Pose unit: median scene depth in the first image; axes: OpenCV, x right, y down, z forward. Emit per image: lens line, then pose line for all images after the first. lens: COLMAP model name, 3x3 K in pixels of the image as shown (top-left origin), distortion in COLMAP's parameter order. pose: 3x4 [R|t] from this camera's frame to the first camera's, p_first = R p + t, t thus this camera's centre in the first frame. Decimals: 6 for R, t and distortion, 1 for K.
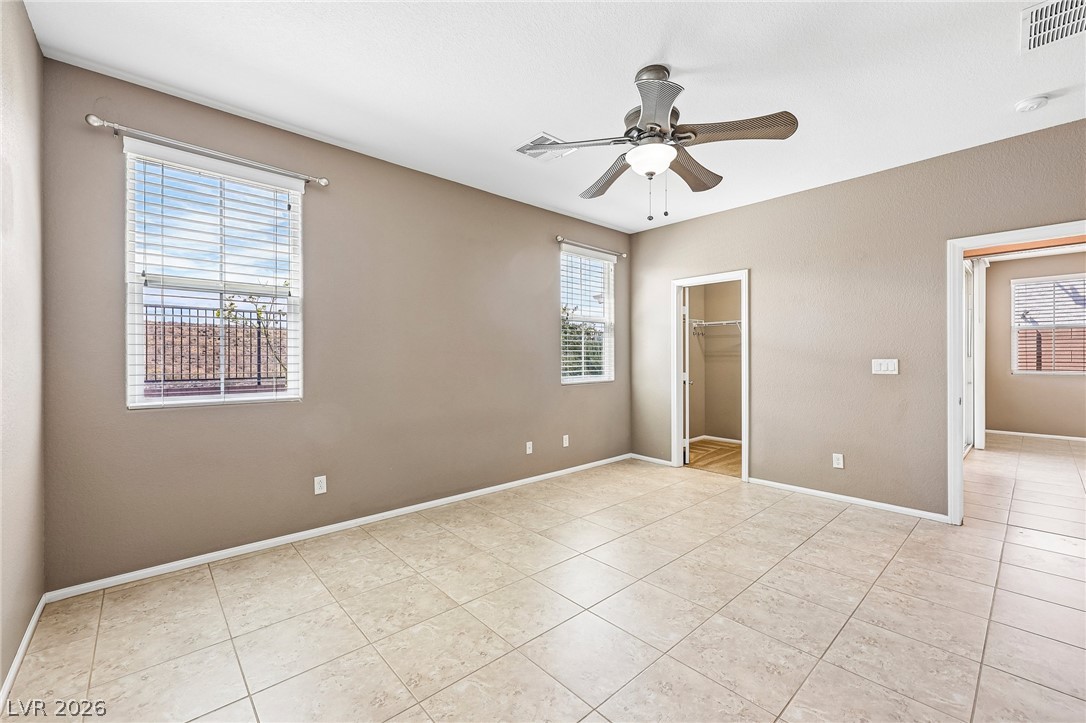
lens RADIAL K [[445.4, 0, 531.5], [0, 445.4, 361.5], [0, 0, 1]] dist [-0.006789, 0.001822]
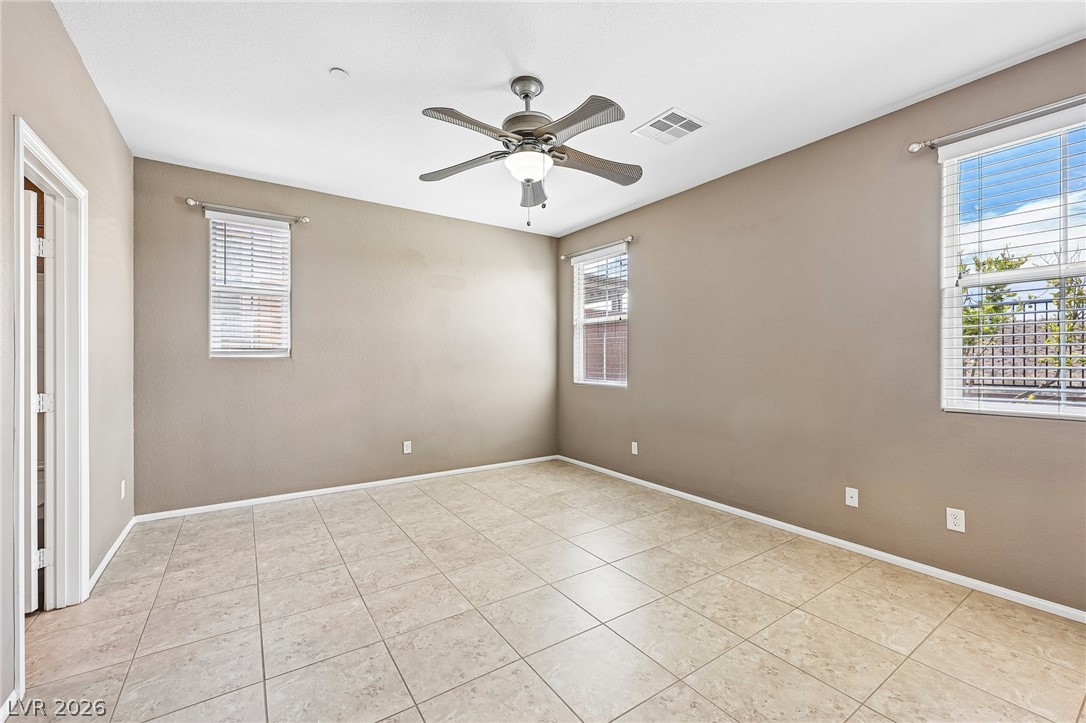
lens RADIAL K [[445.4, 0, 542.3], [0, 445.4, 357.0], [0, 0, 1]] dist [-0.006789, 0.001822]
pose [[-0.124925, -0.004192, -0.992157, 0.938055], [-0.011789, 0.999927, -0.002741, -0.004348], [0.992096, 0.011354, -0.124965, 0.848838]]
